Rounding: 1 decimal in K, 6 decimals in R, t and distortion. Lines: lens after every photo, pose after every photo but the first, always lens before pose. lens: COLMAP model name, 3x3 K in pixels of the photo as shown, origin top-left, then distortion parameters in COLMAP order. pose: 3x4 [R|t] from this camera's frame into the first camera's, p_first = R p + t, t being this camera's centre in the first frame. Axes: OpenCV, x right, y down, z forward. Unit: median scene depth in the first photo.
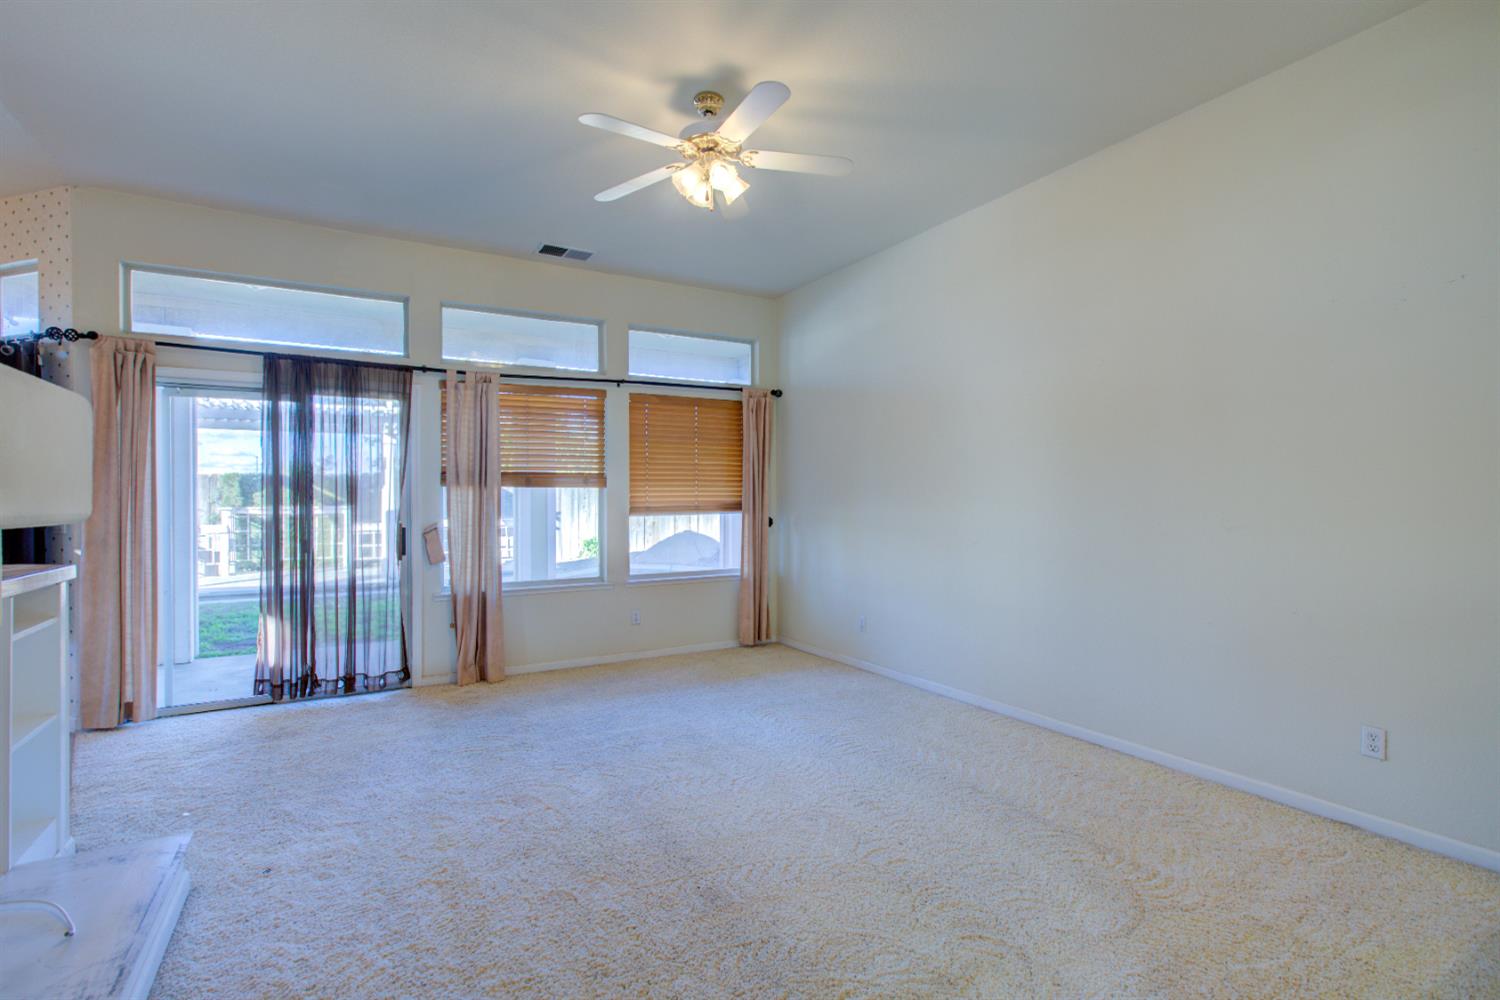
lens RADIAL K [[697.6, 0, 750.0], [0, 697.6, 498.1], [0, 0, 1]] dist [-0.005657, 0.003439]
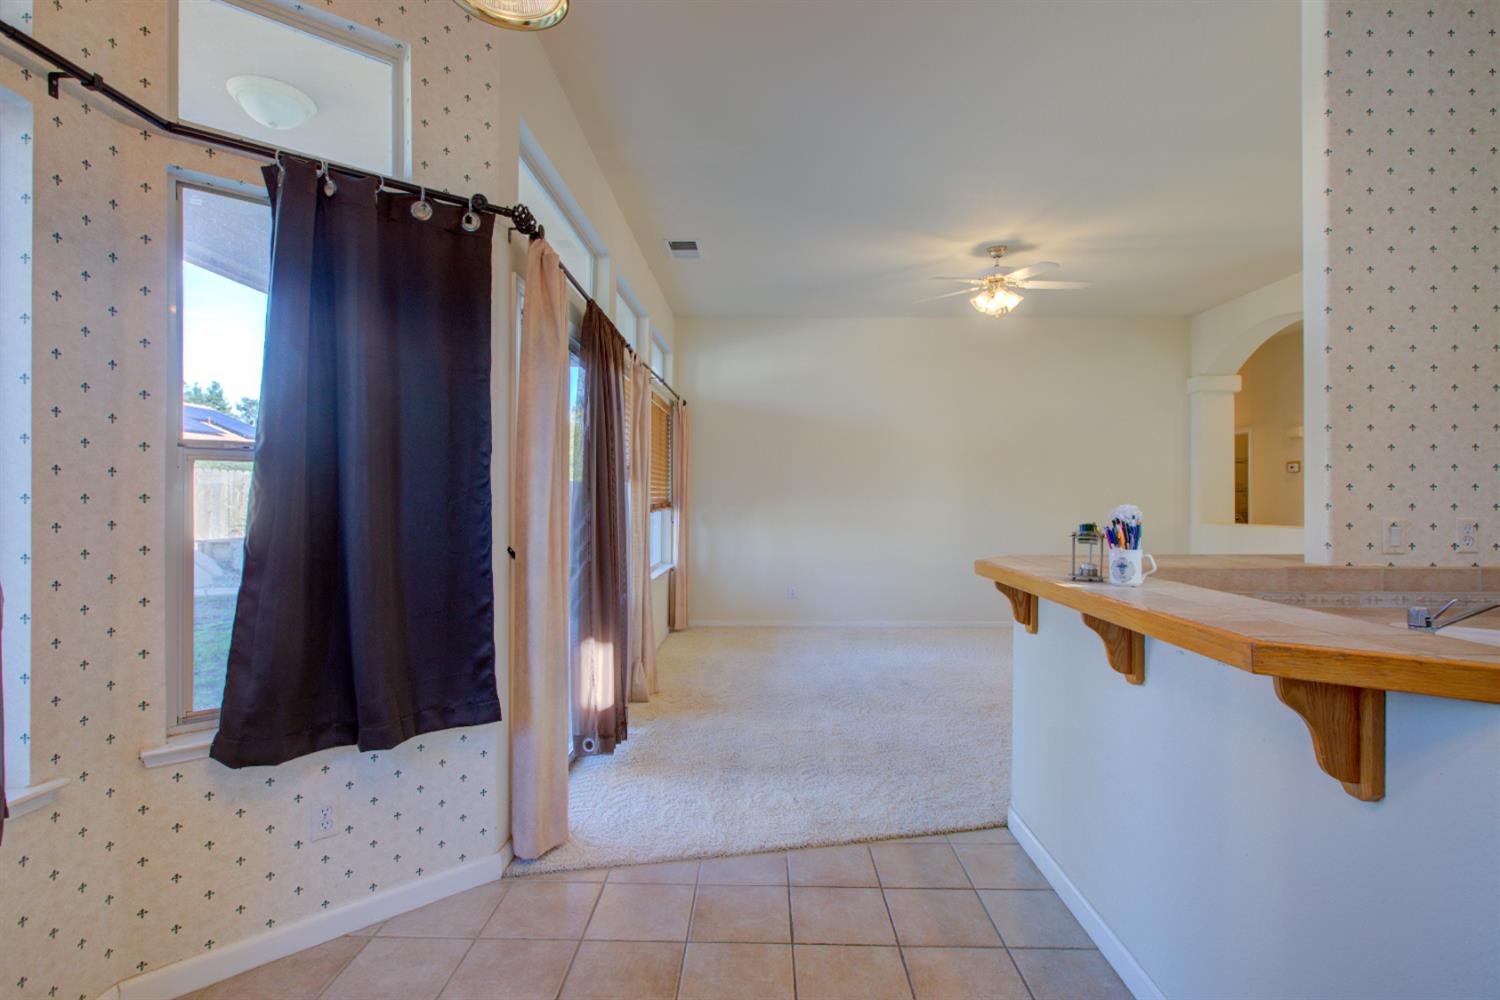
lens RADIAL K [[697.6, 0, 746.3], [0, 697.6, 502.1], [0, 0, 1]] dist [-0.005657, 0.003439]
pose [[0.537056, 0.003338, 0.843540, -0.969757], [-0.007235, 0.999974, 0.000650, 0.007126], [-0.843515, -0.006452, 0.537066, 0.351865]]
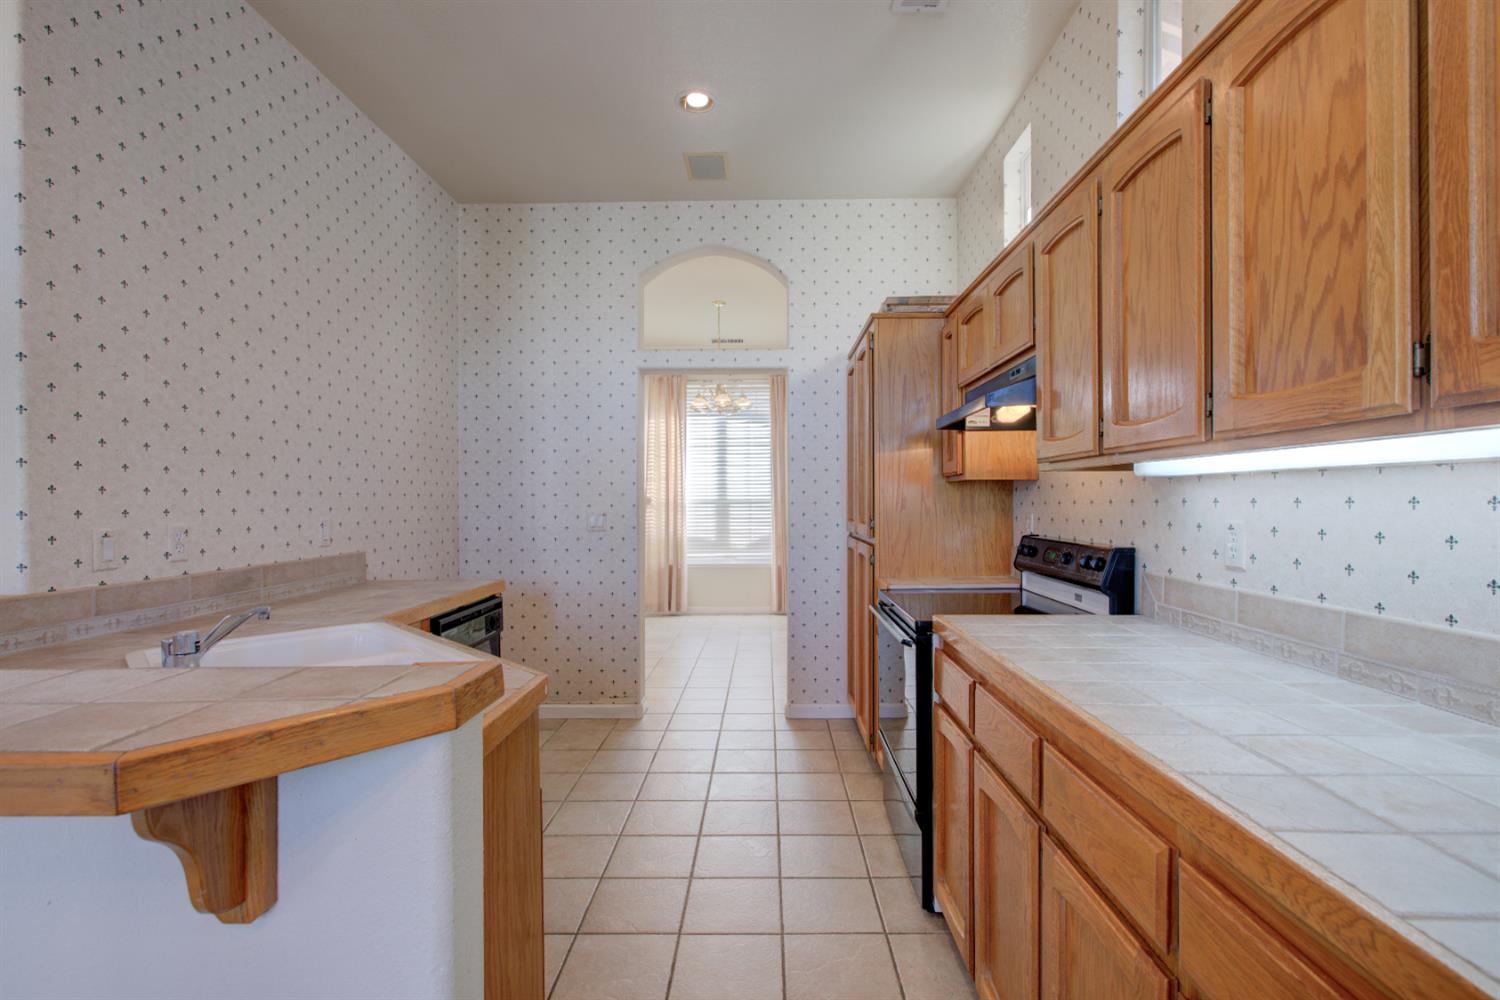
lens RADIAL K [[697.6, 0, 771.5], [0, 697.6, 497.6], [0, 0, 1]] dist [-0.005657, 0.003439]
pose [[-0.857988, 0.015242, 0.513444, -0.876450], [0.012336, 0.999883, -0.009067, 0.006651], [-0.513522, -0.001446, -0.858075, 0.376592]]
